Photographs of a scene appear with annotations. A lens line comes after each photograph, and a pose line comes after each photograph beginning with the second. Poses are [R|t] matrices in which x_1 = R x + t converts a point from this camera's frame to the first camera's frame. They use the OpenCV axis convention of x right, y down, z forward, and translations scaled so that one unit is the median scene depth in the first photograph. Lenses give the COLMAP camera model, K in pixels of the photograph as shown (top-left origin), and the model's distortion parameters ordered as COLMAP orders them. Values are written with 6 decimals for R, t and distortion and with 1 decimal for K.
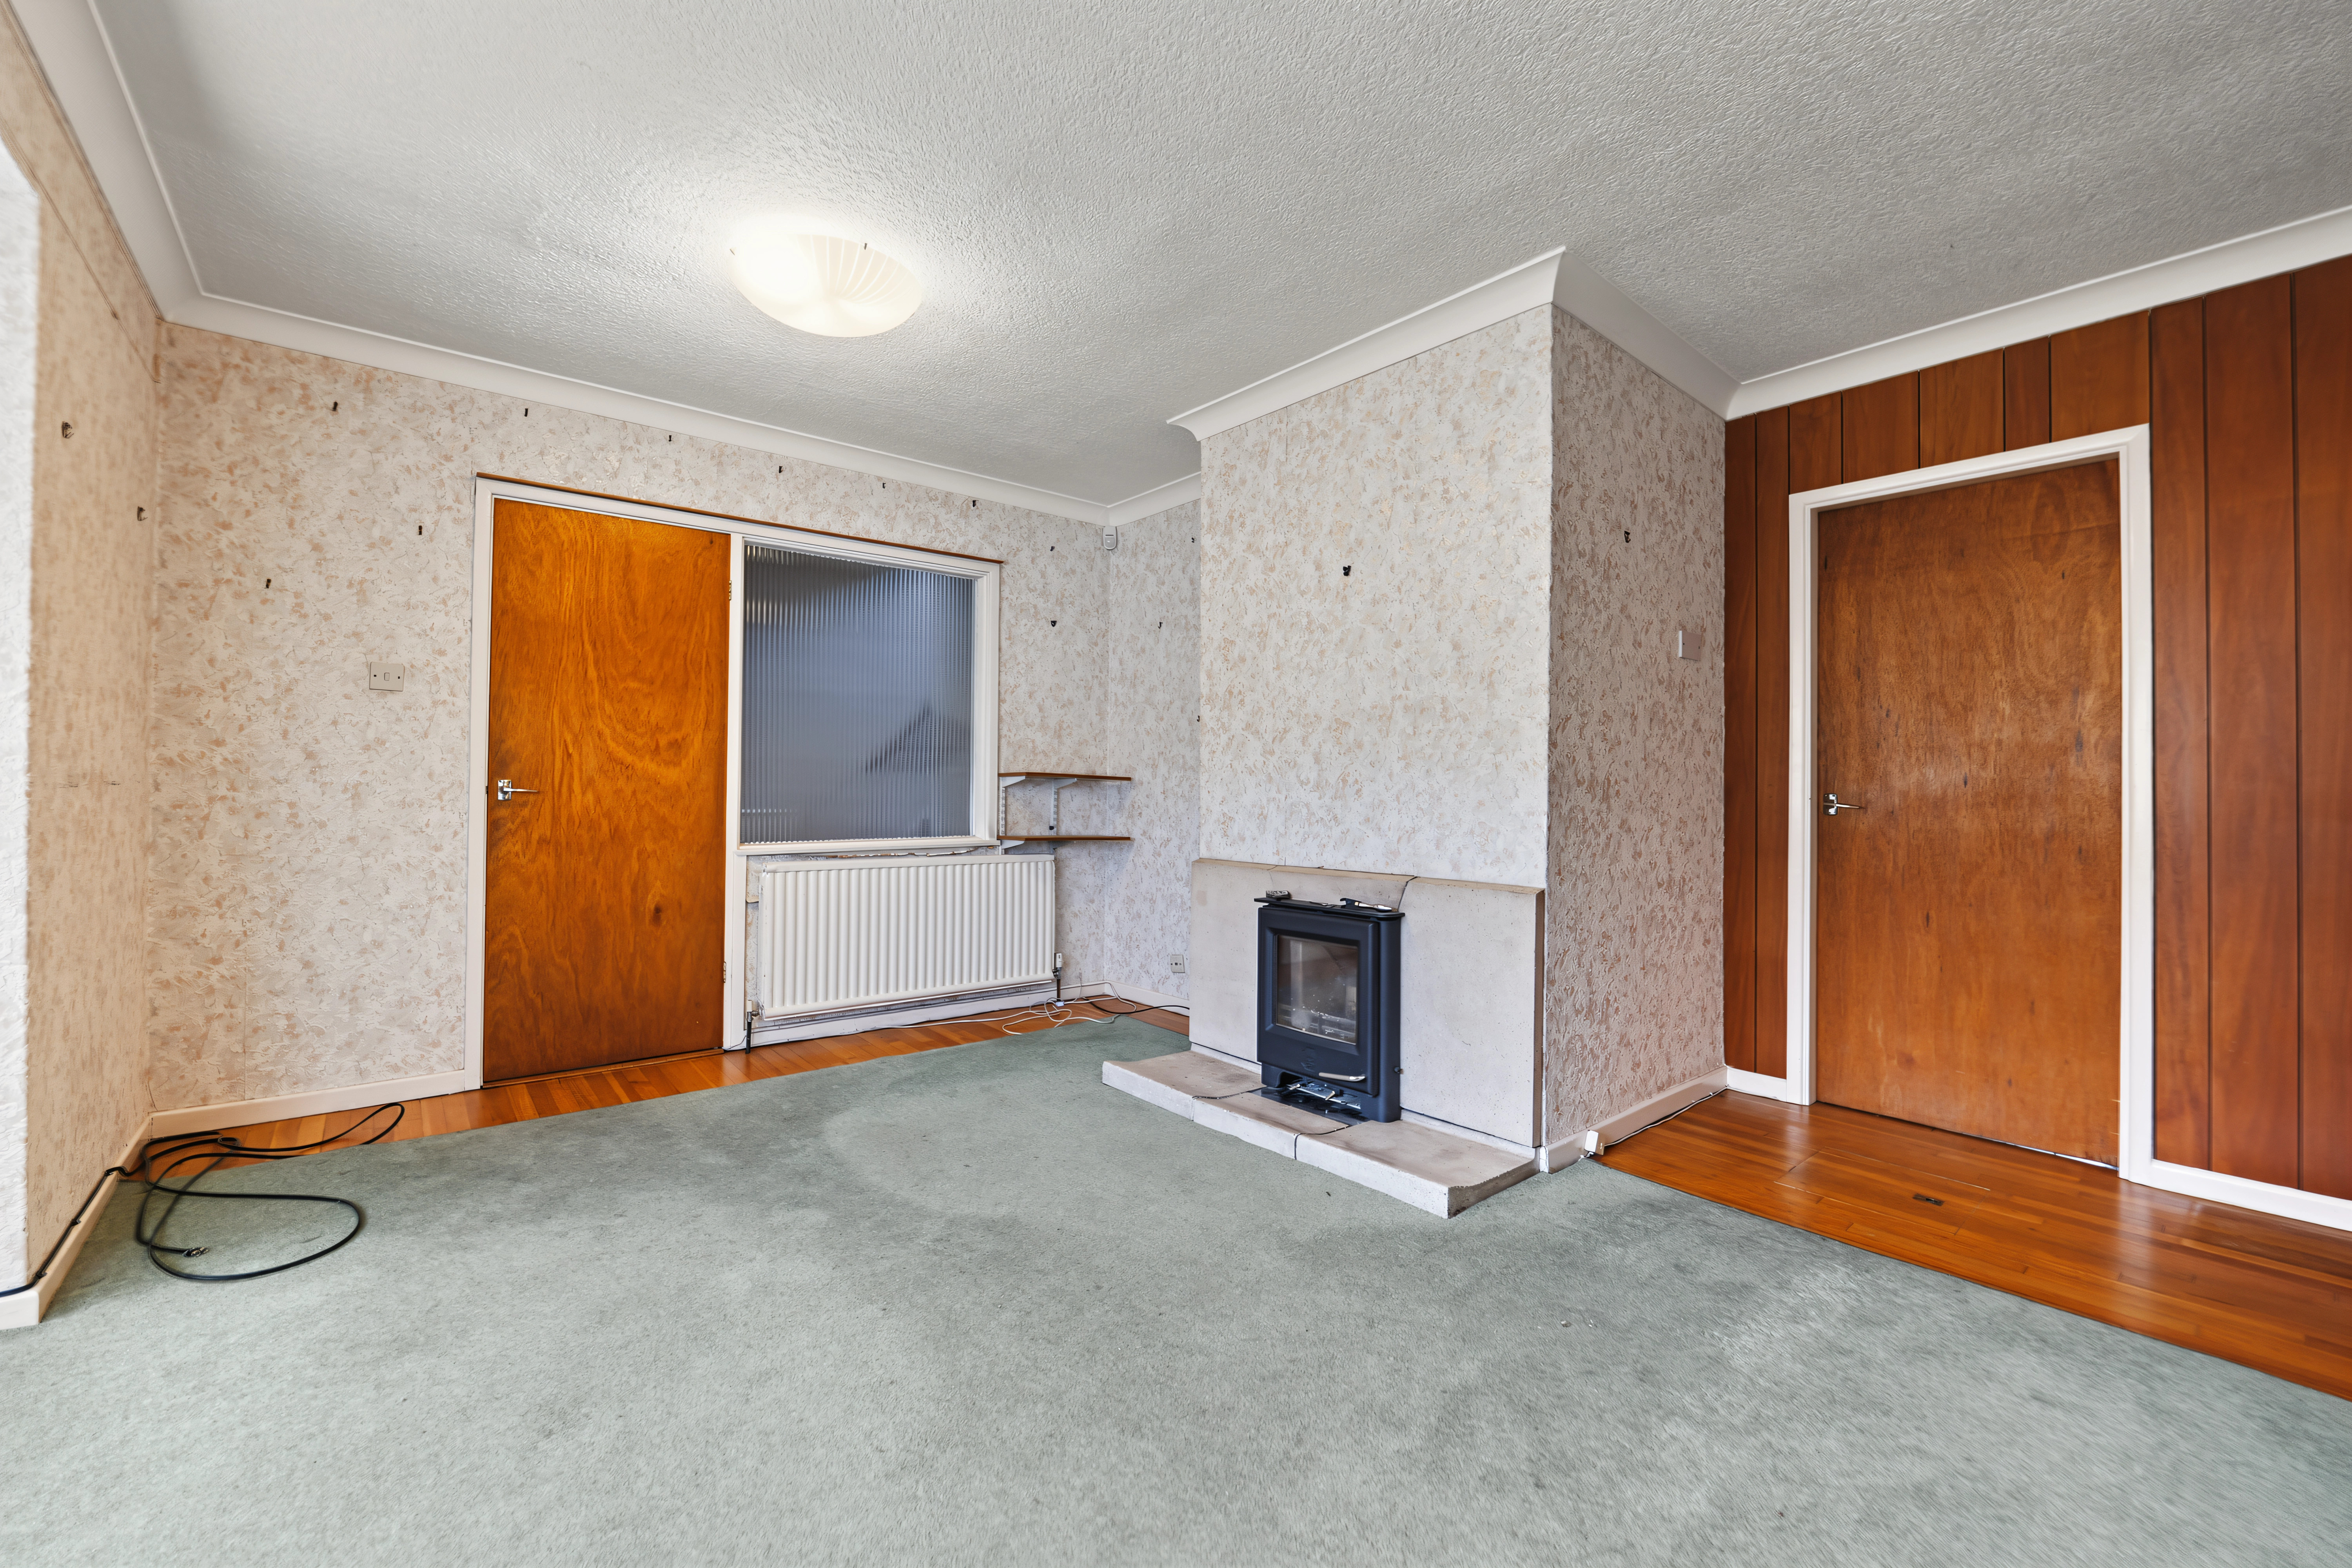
lens RADIAL K [[952.0, 0, 1159.4], [0, 952.0, 782.7], [0, 0, 1]] dist [-0.008043, 0.000160]
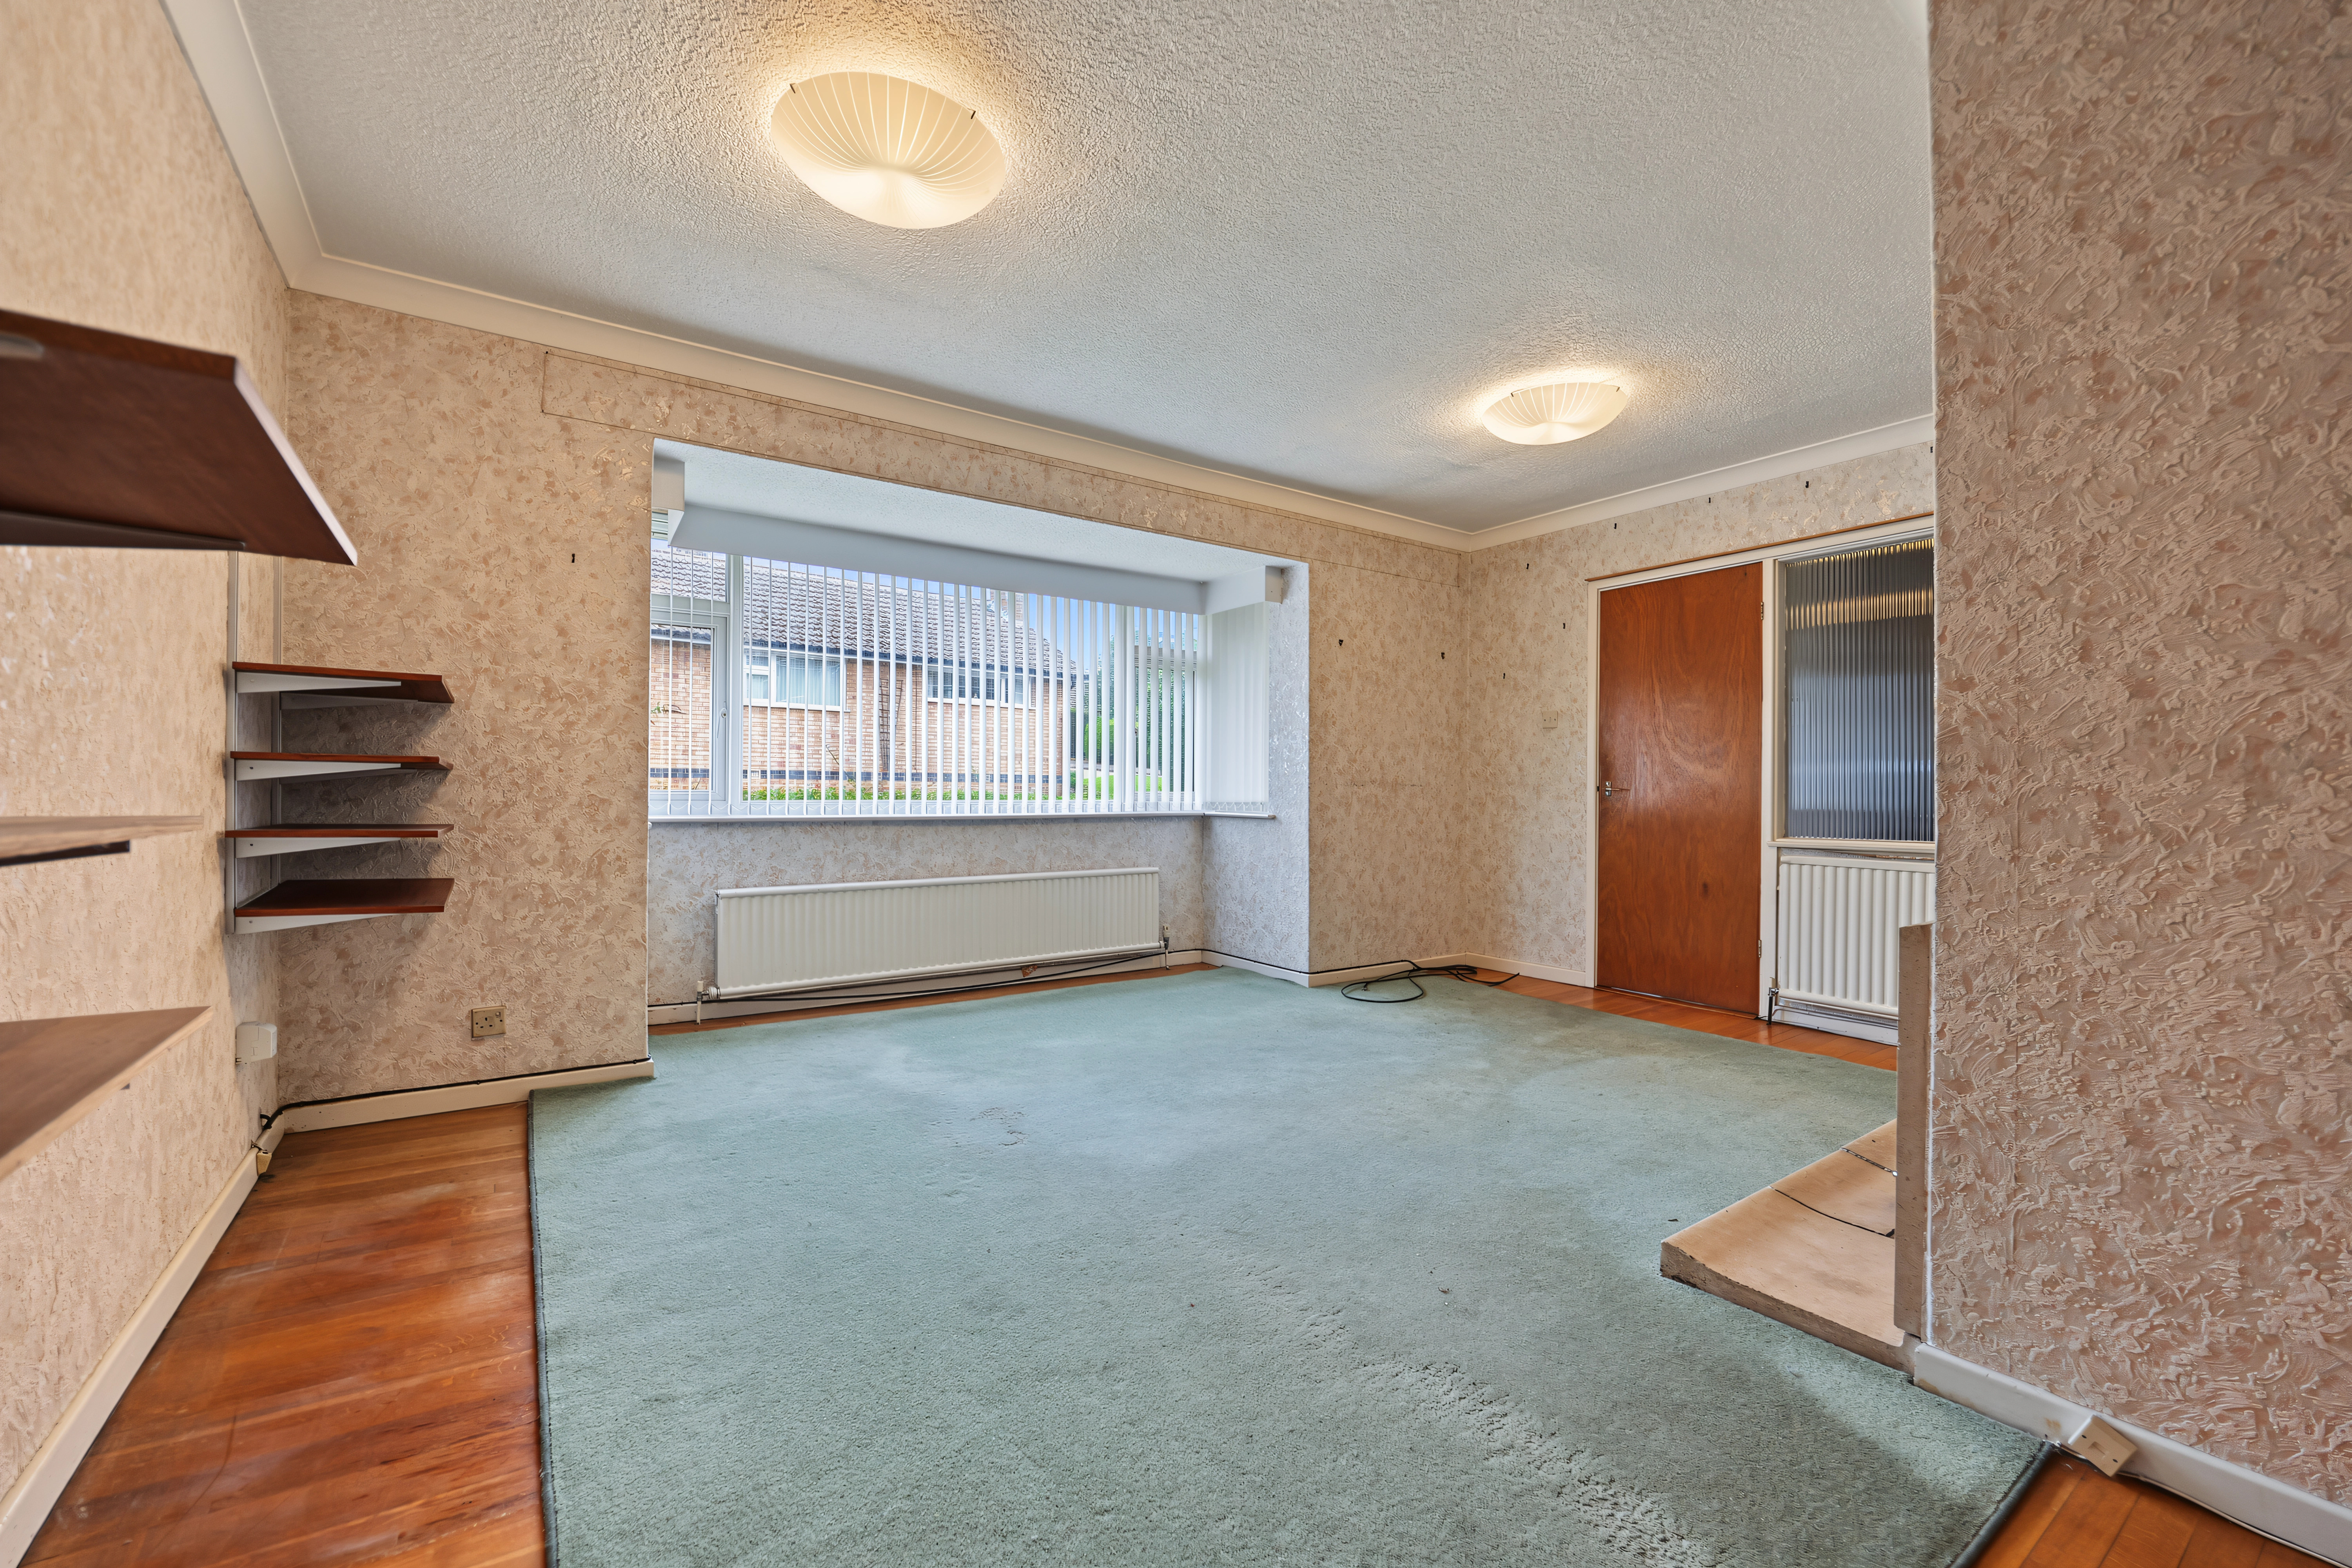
lens RADIAL K [[952.0, 0, 1161.0], [0, 952.0, 792.6], [0, 0, 1]] dist [-0.008043, 0.000160]
pose [[-0.083113, -0.007334, -0.996513, 0.945933], [0.000749, 0.999972, -0.007422, 0.027334], [0.996540, -0.001364, -0.083105, 0.498324]]
